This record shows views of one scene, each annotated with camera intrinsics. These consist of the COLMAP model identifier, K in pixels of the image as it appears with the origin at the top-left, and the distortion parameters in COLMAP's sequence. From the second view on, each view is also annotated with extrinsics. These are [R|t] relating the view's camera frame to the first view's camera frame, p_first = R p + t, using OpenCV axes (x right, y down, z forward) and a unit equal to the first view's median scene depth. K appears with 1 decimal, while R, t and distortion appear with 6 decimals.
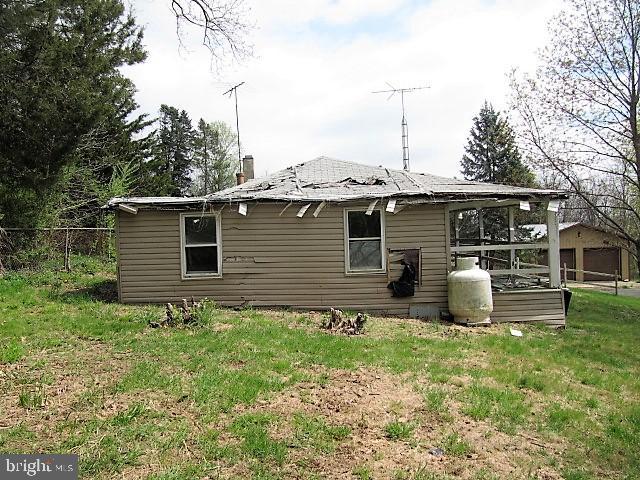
lens RADIAL K [[517.9, 0, 320.5], [0, 517.9, 240.3], [0, 0, 1]] dist [-0.057760, 0.030151]
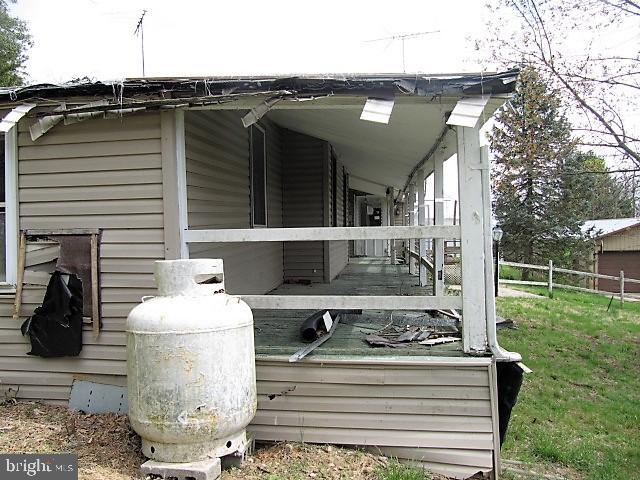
lens RADIAL K [[517.9, 0, 319.0], [0, 517.9, 239.0], [0, 0, 1]] dist [-0.057760, 0.030151]
pose [[0.990661, 0.020548, -0.134788, 0.403878], [-0.019939, 0.999784, 0.005869, 0.015537], [0.134879, -0.003126, 0.990857, 0.649120]]
